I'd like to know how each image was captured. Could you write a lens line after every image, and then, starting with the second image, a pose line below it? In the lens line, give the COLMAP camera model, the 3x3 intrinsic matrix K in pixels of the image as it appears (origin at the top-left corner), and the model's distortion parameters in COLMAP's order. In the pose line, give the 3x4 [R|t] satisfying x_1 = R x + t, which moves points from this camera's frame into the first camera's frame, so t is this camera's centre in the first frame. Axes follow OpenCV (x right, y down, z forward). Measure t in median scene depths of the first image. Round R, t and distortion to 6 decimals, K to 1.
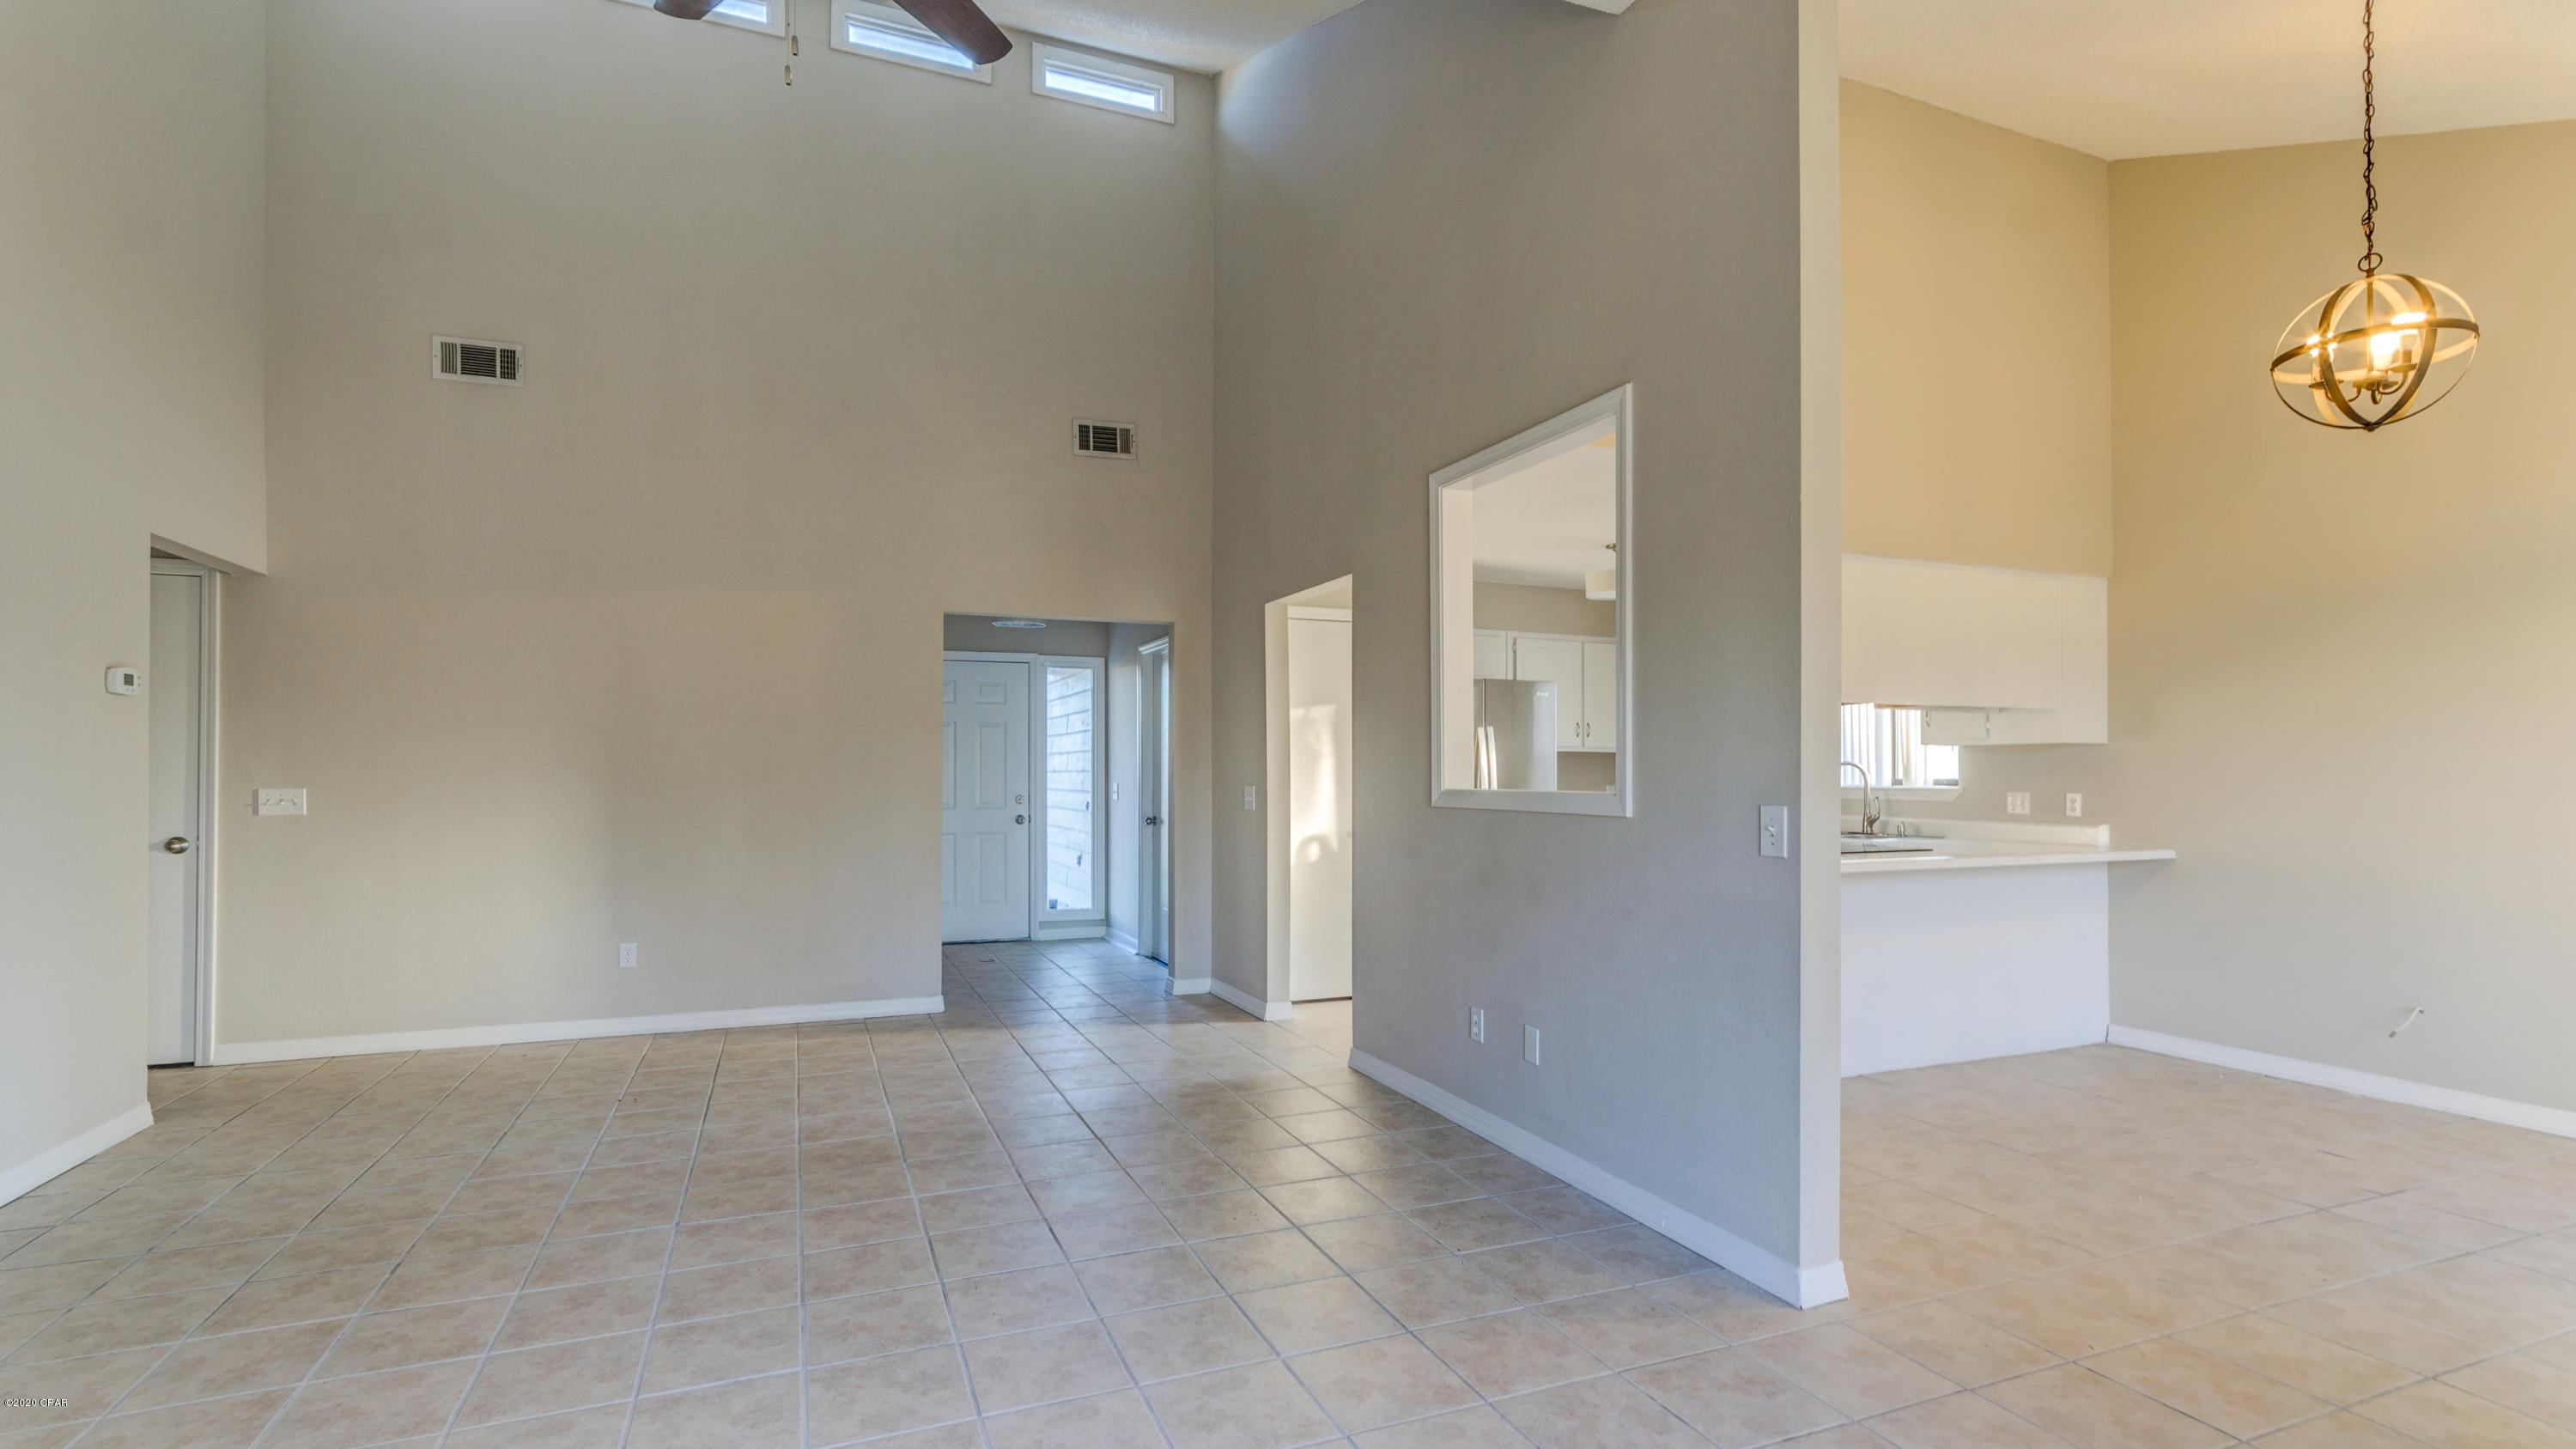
lens RADIAL K [[1061.0, 0, 1191.5], [0, 1061.0, 763.3], [0, 0, 1]] dist [-0.001284, 0.000841]
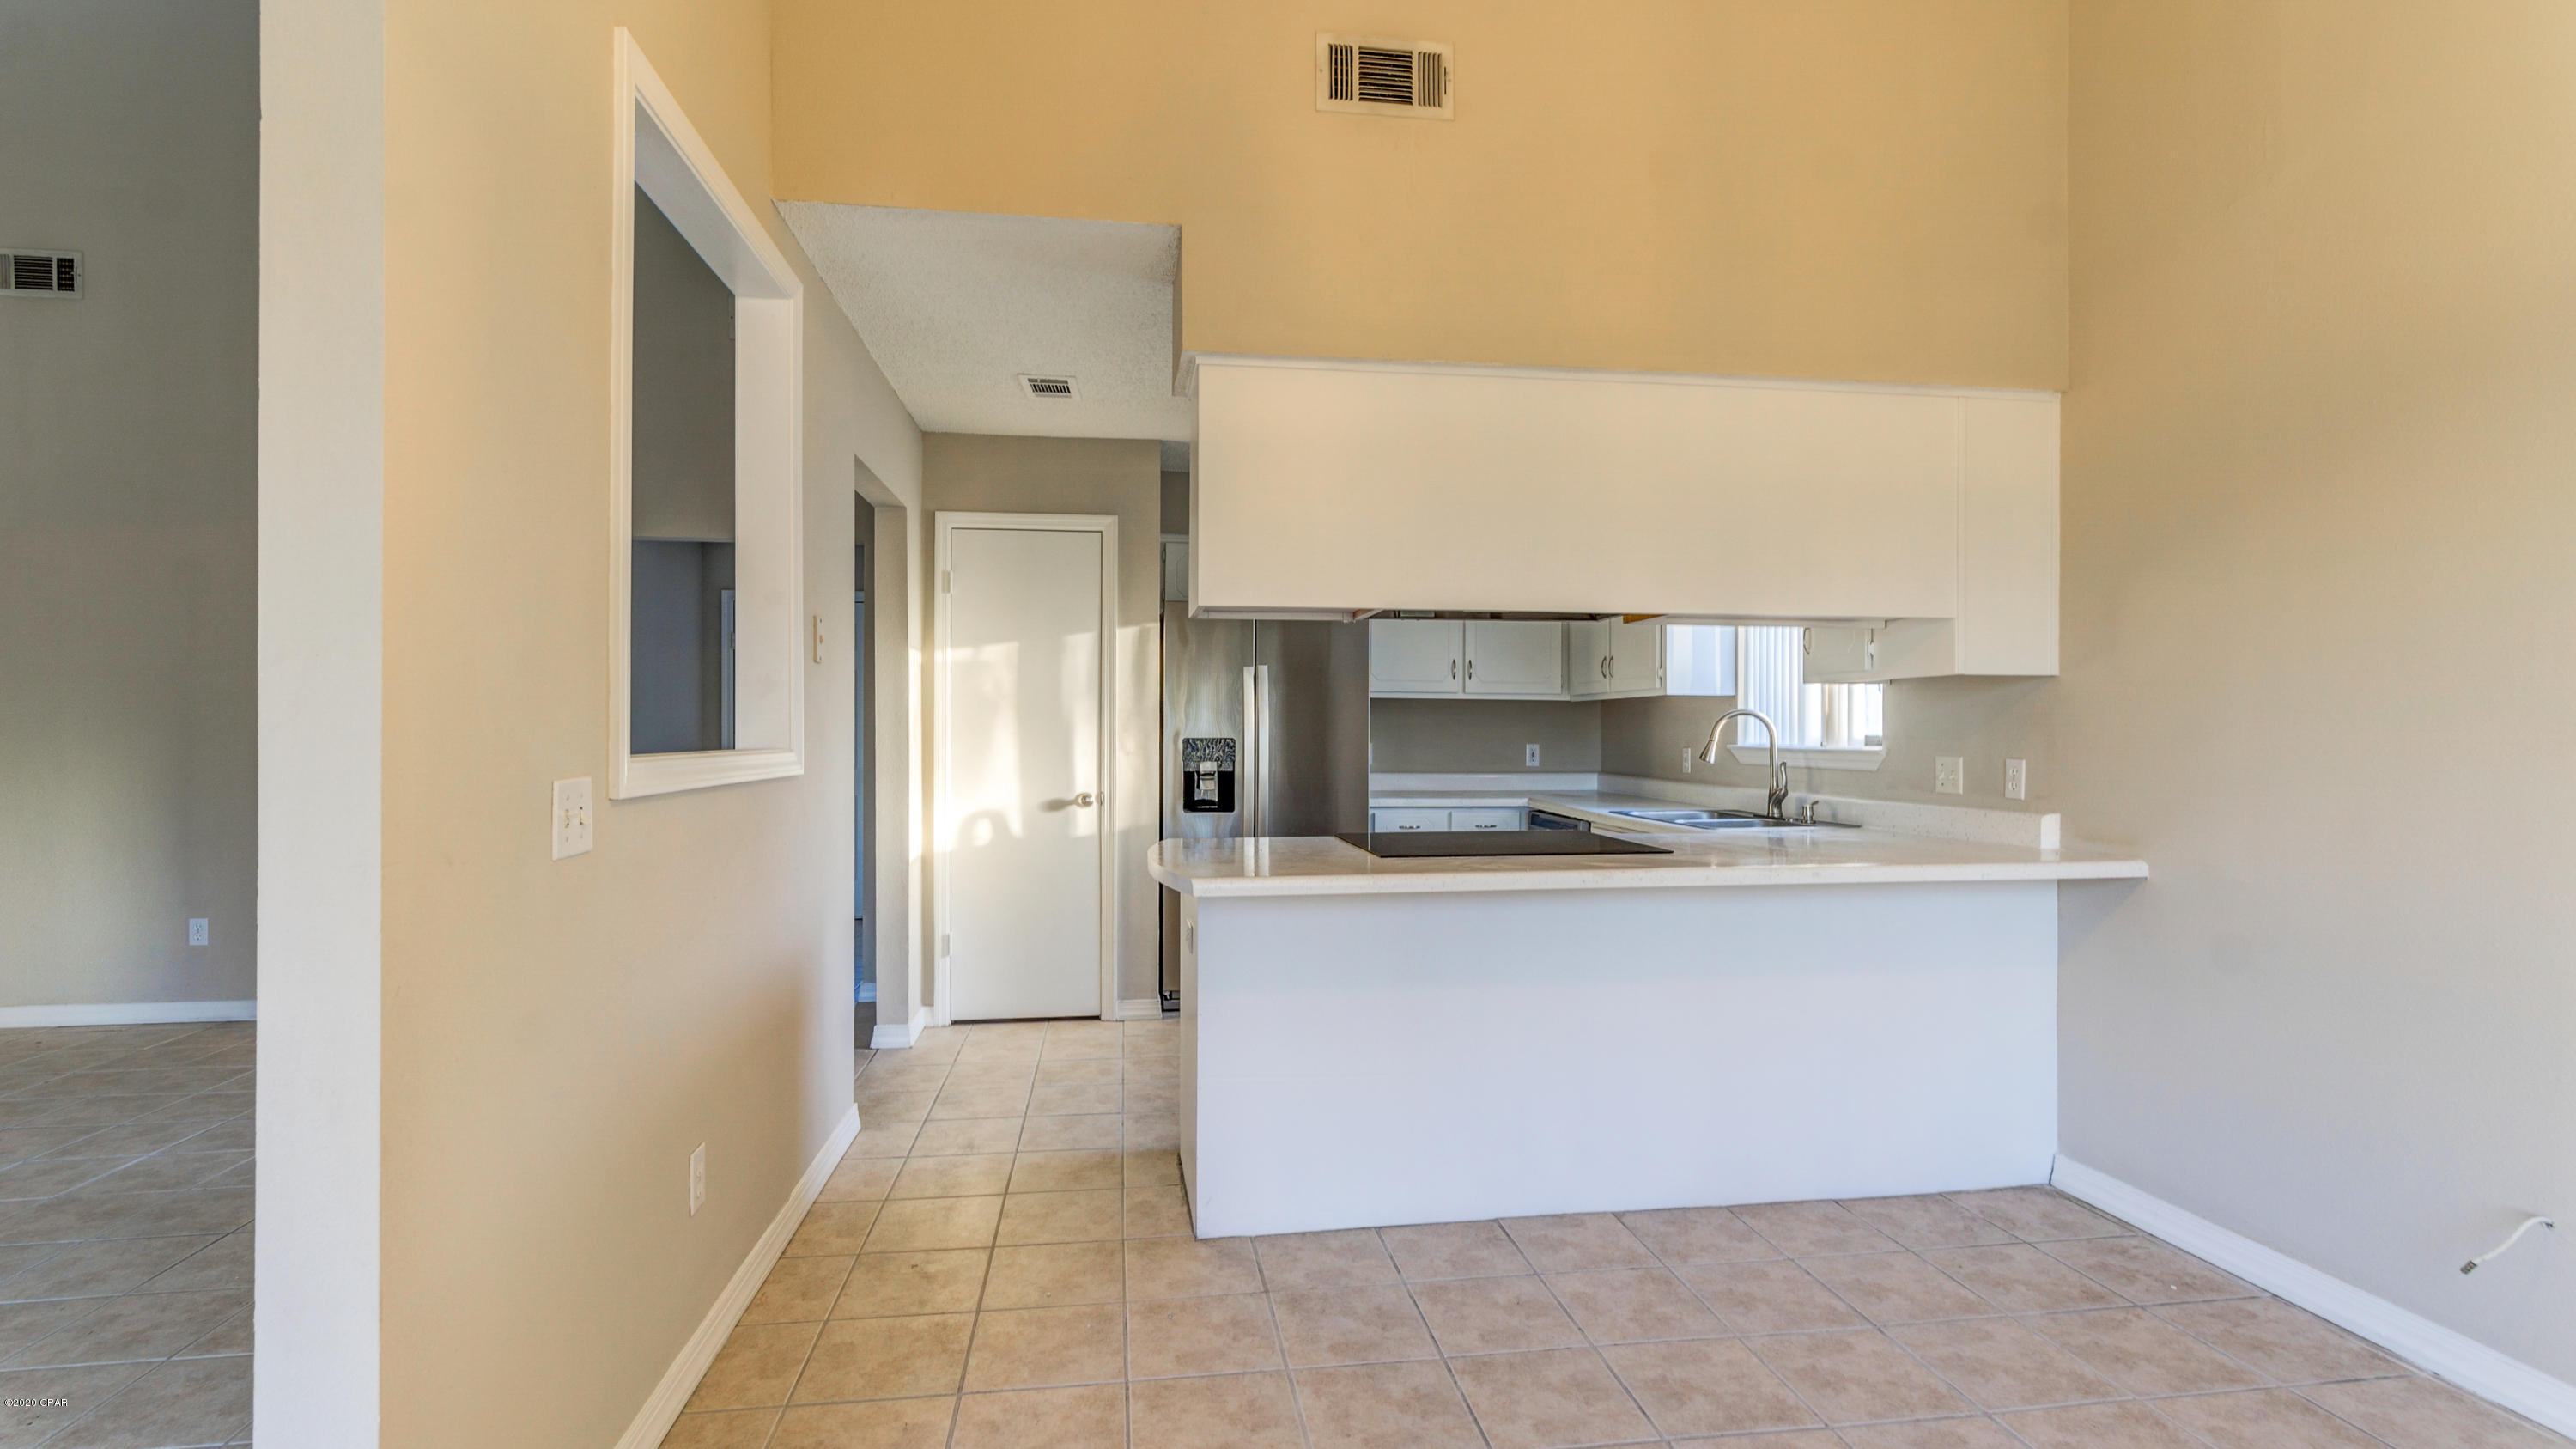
lens RADIAL K [[1077.4, 0, 1263.6], [0, 1077.4, 724.6], [0, 0, 1]] dist [-0.002973, -0.000781]
pose [[0.977568, -0.001008, -0.210616, 0.529267], [0.001705, 0.999994, 0.003131, 0.006070], [0.210611, -0.003420, 0.977564, 0.311551]]
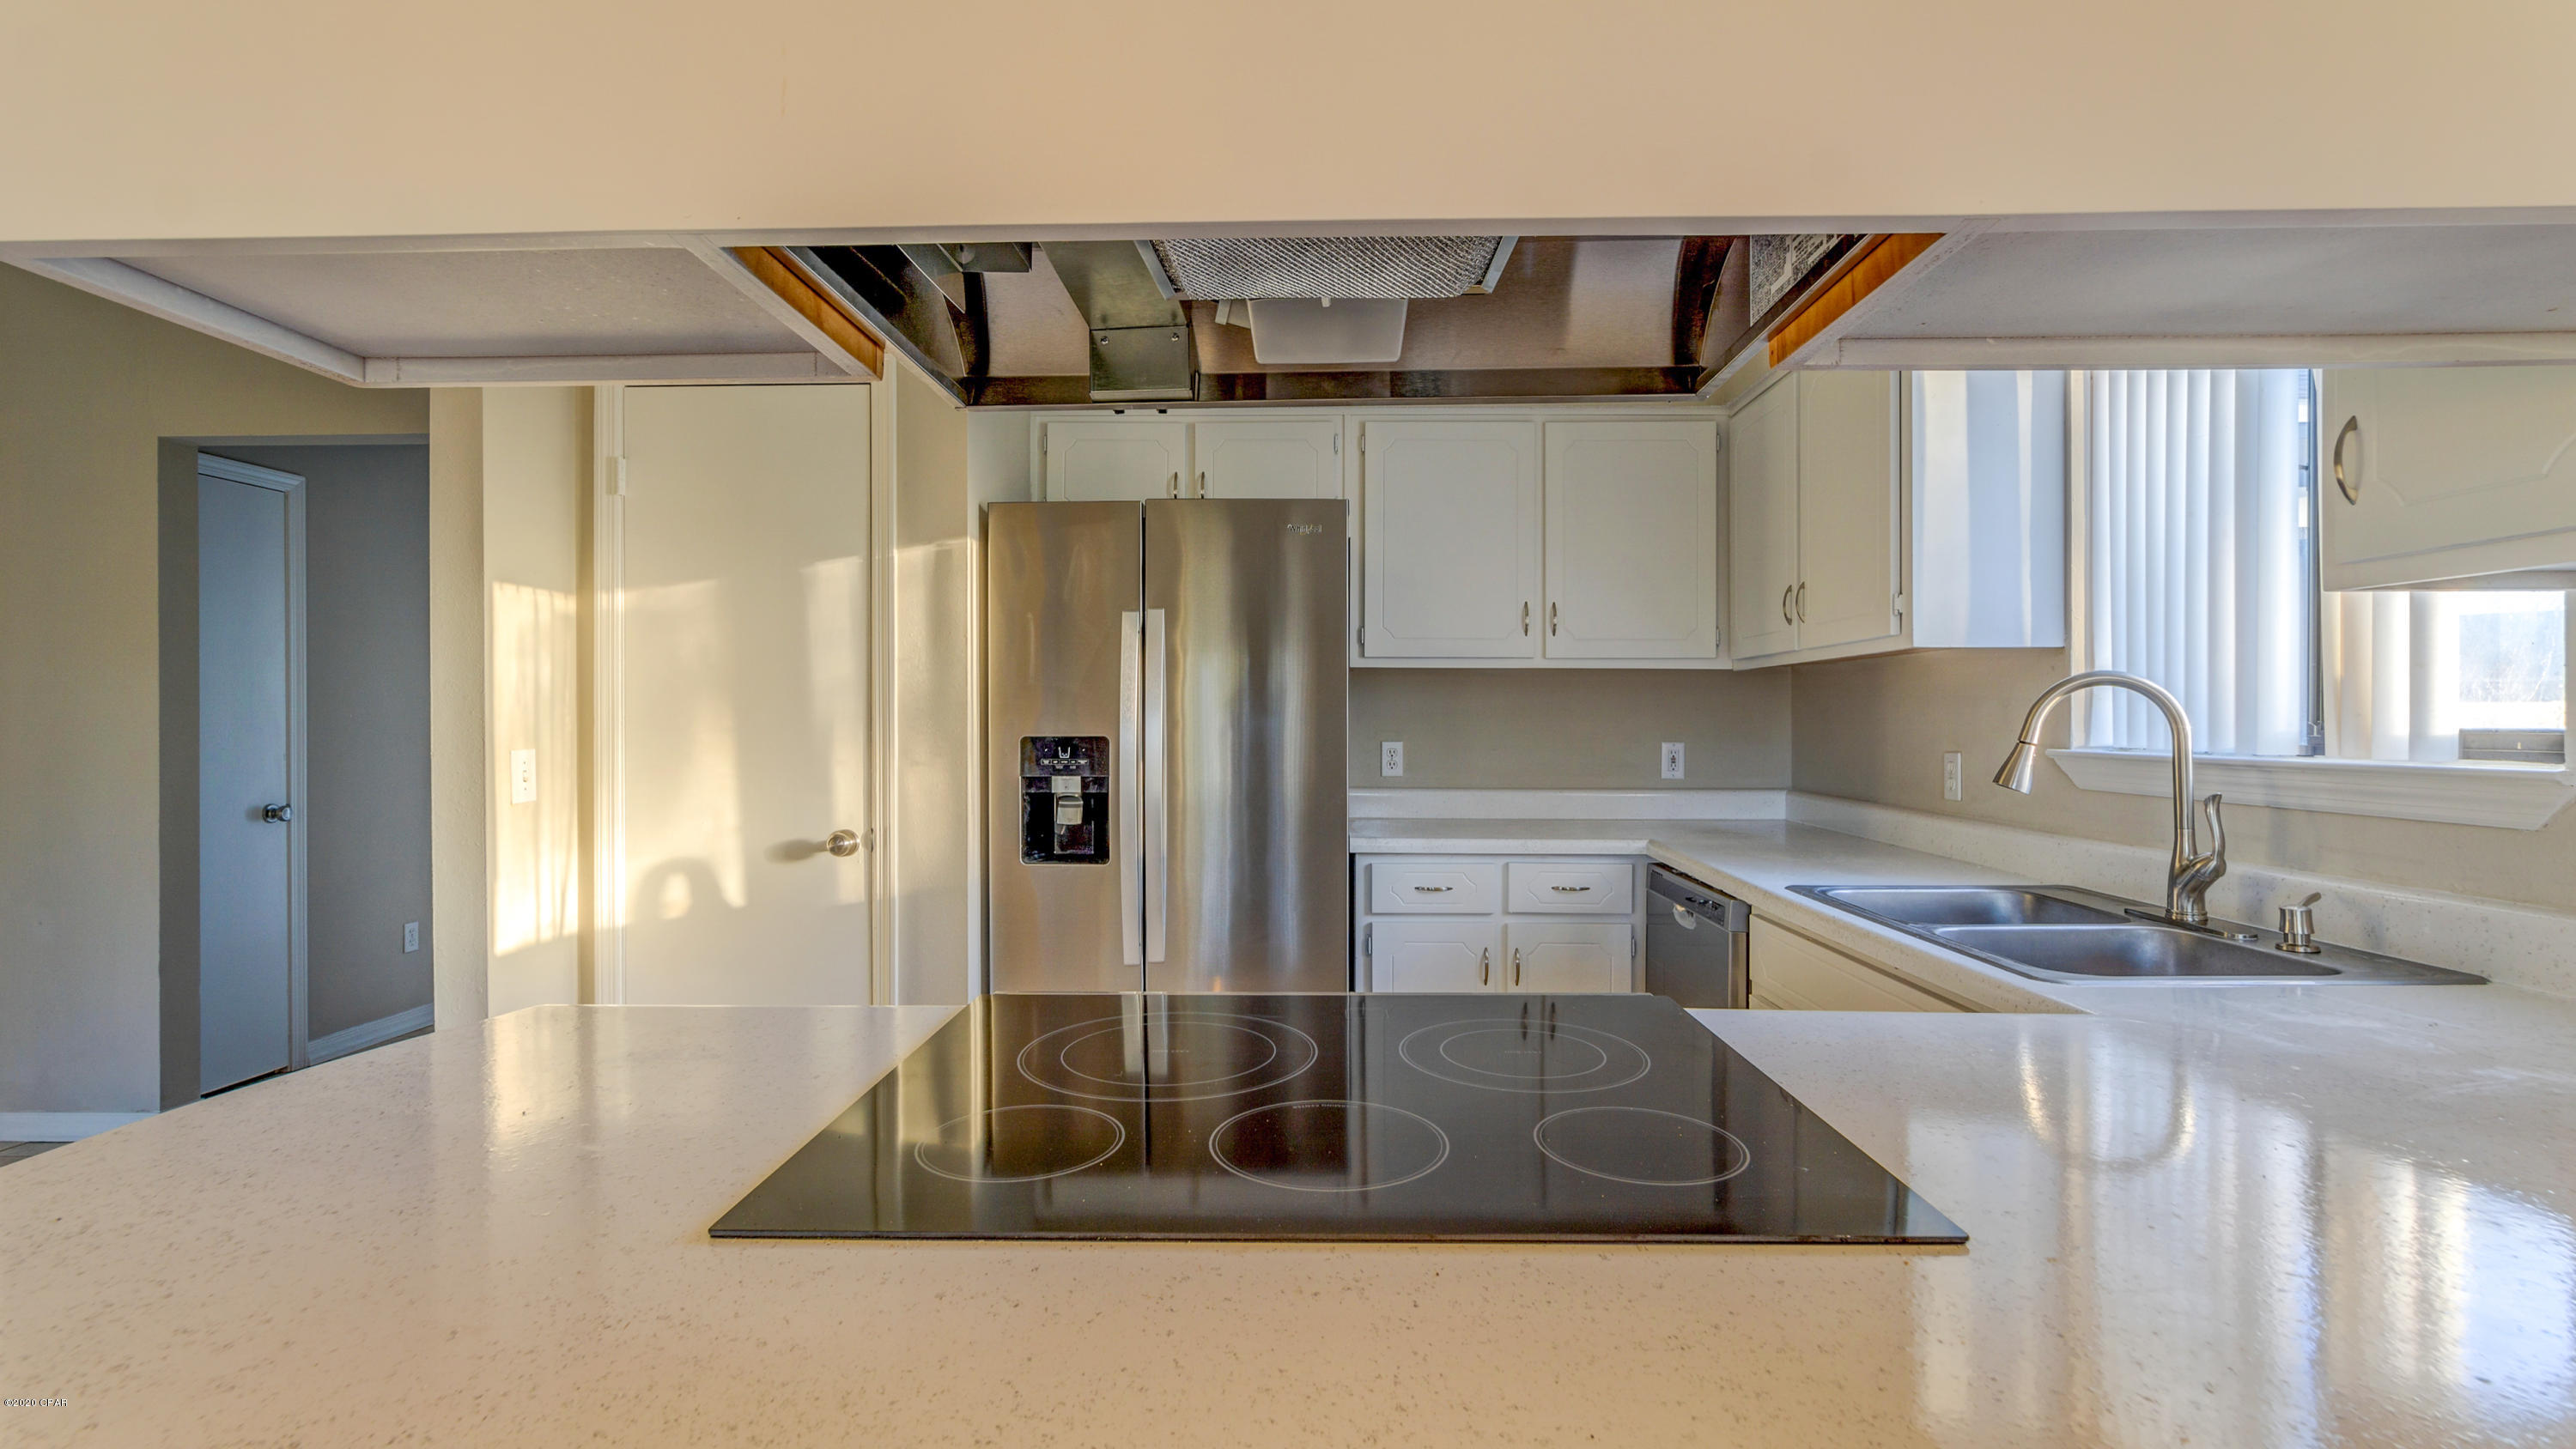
lens RADIAL K [[1077.1, 0, 1295.2], [0, 1077.1, 731.5], [0, 0, 1]] dist [-0.002973, -0.000781]
pose [[0.931866, -0.001043, -0.362801, 0.589809], [0.008031, 0.999810, 0.017754, 0.009222], [0.362714, -0.019458, 0.931697, 0.734683]]
